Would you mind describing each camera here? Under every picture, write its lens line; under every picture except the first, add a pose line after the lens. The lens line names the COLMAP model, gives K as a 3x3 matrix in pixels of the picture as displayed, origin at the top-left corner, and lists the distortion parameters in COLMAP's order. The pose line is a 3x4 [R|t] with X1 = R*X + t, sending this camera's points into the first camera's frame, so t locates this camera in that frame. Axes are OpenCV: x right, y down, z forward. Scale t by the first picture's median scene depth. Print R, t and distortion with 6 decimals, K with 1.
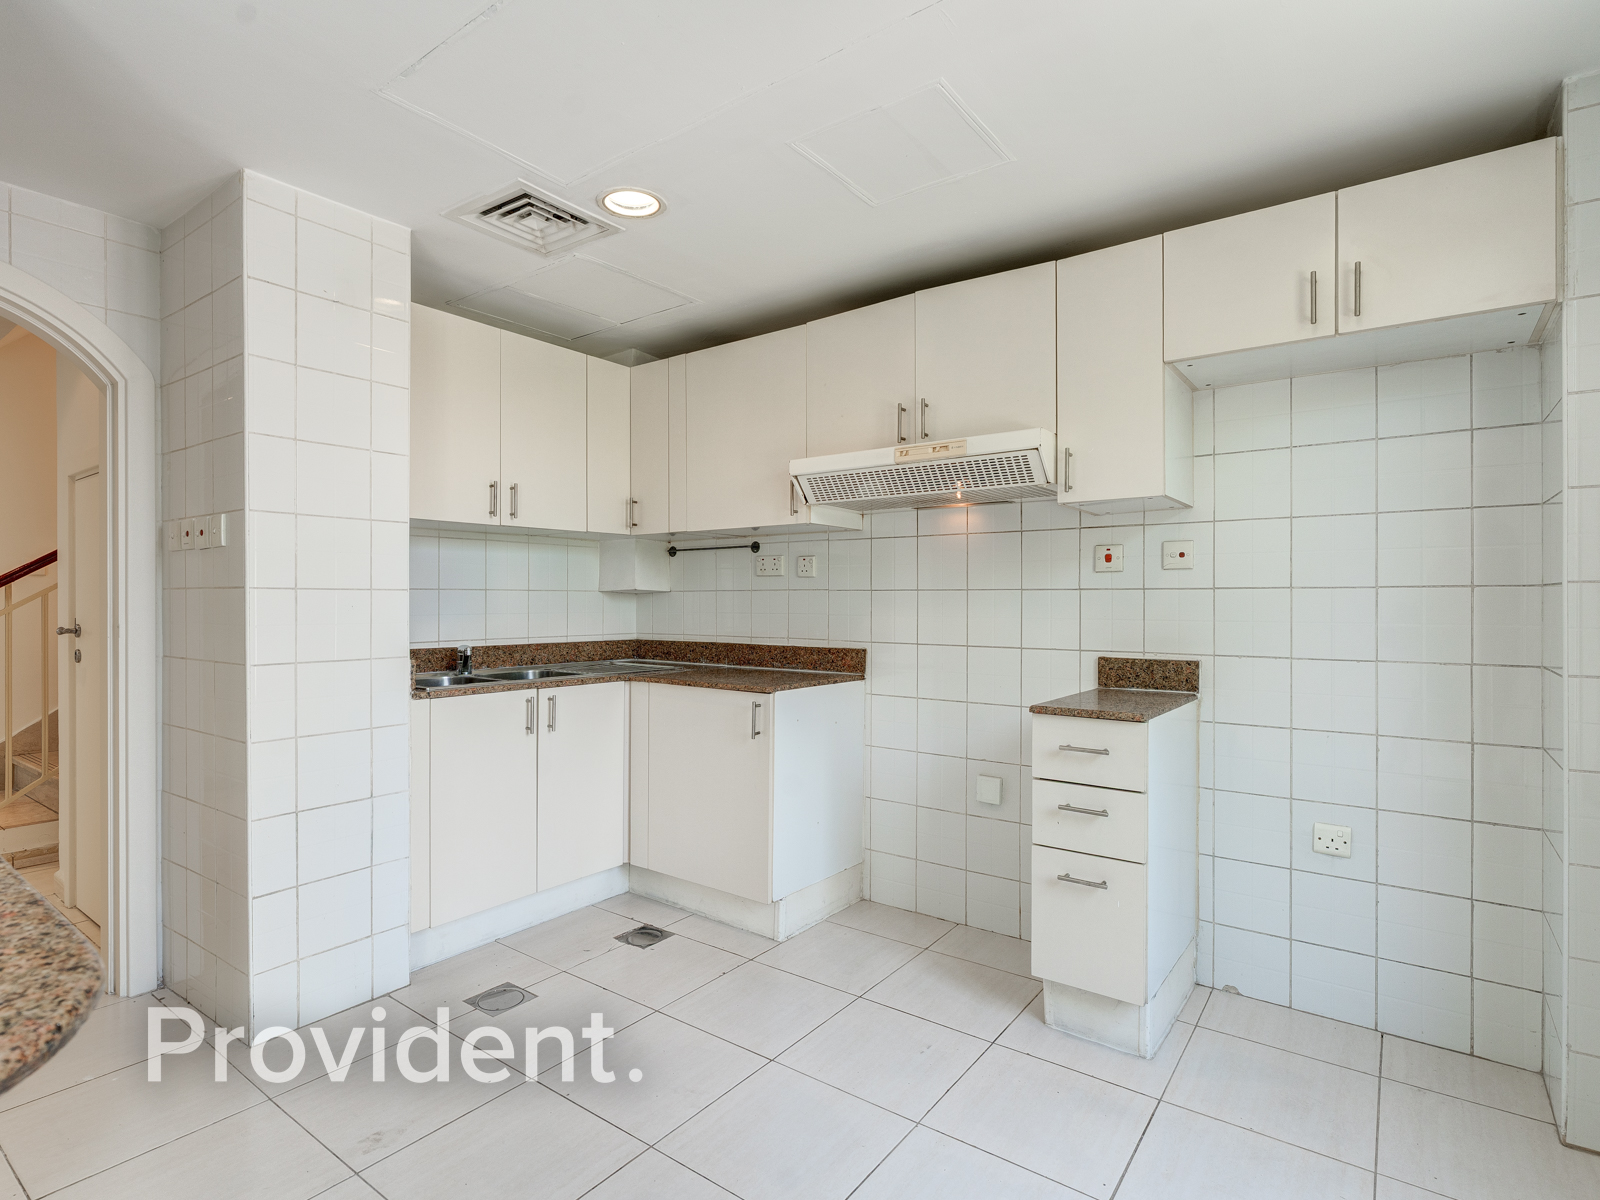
lens RADIAL K [[824.1, 0, 806.1], [0, 824.1, 597.5], [0, 0, 1]] dist [-0.003161, -0.000266]
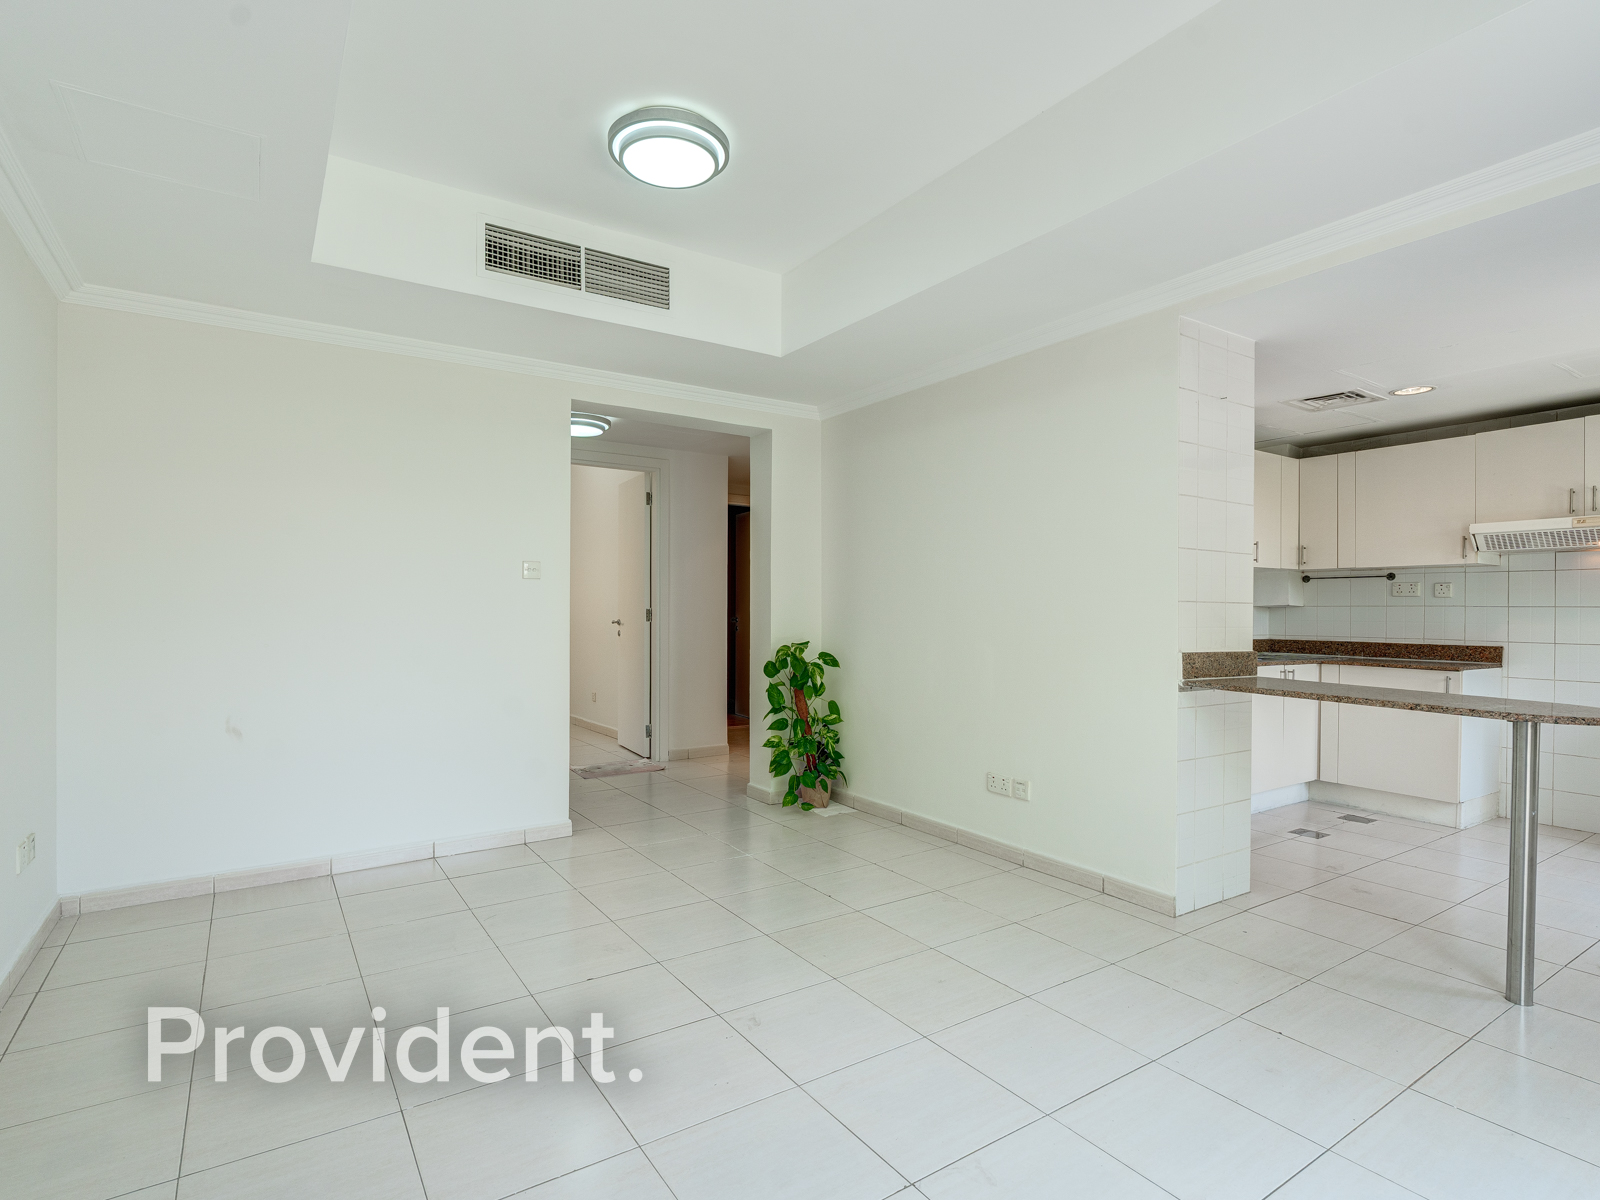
lens RADIAL K [[824.1, 0, 793.9], [0, 824.1, 611.0], [0, 0, 1]] dist [-0.003161, -0.000266]
pose [[0.939638, 0.005027, -0.342134, -0.667534], [-0.003457, 0.999981, 0.005200, -0.004804], [0.342153, -0.003703, 0.939637, -0.880077]]
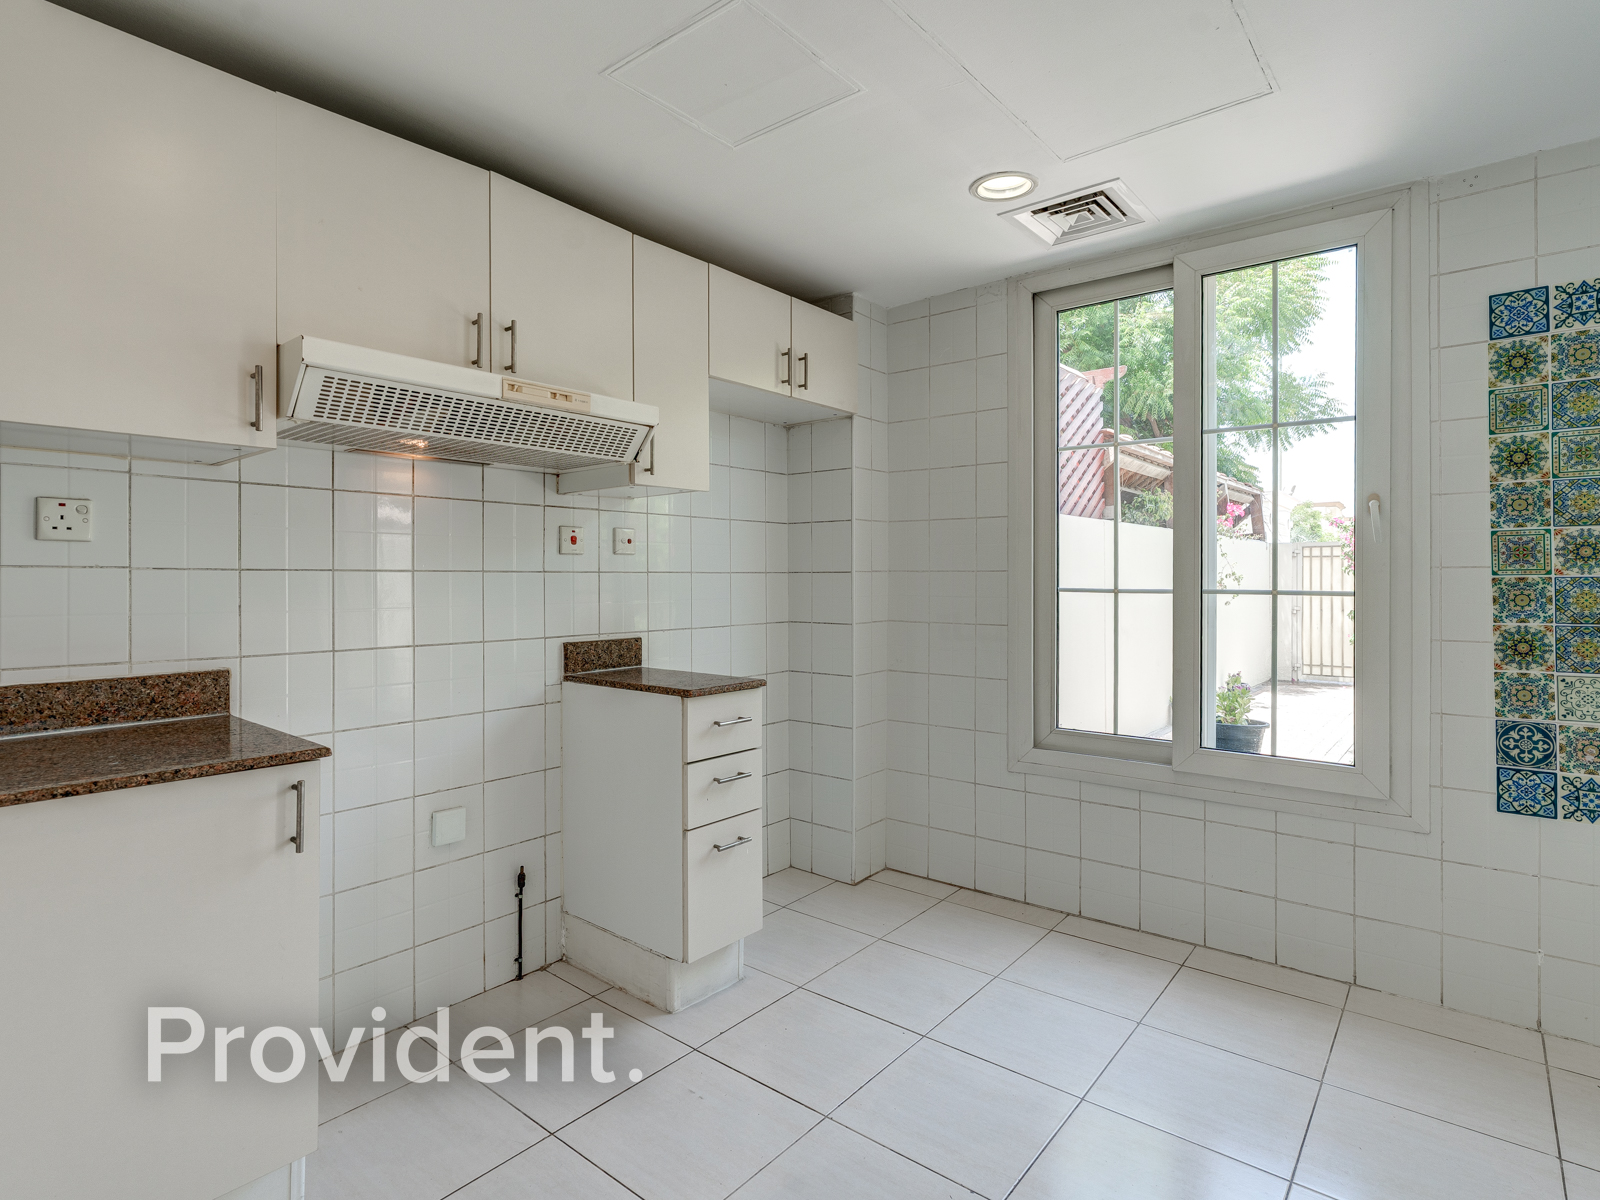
lens RADIAL K [[824.1, 0, 815.8], [0, 824.1, 574.6], [0, 0, 1]] dist [-0.003161, -0.000266]
pose [[0.051358, 0.005644, 0.998664, -0.534303], [0.002602, 0.999980, -0.005786, -0.000606], [-0.998677, 0.002895, 0.051342, 0.600879]]
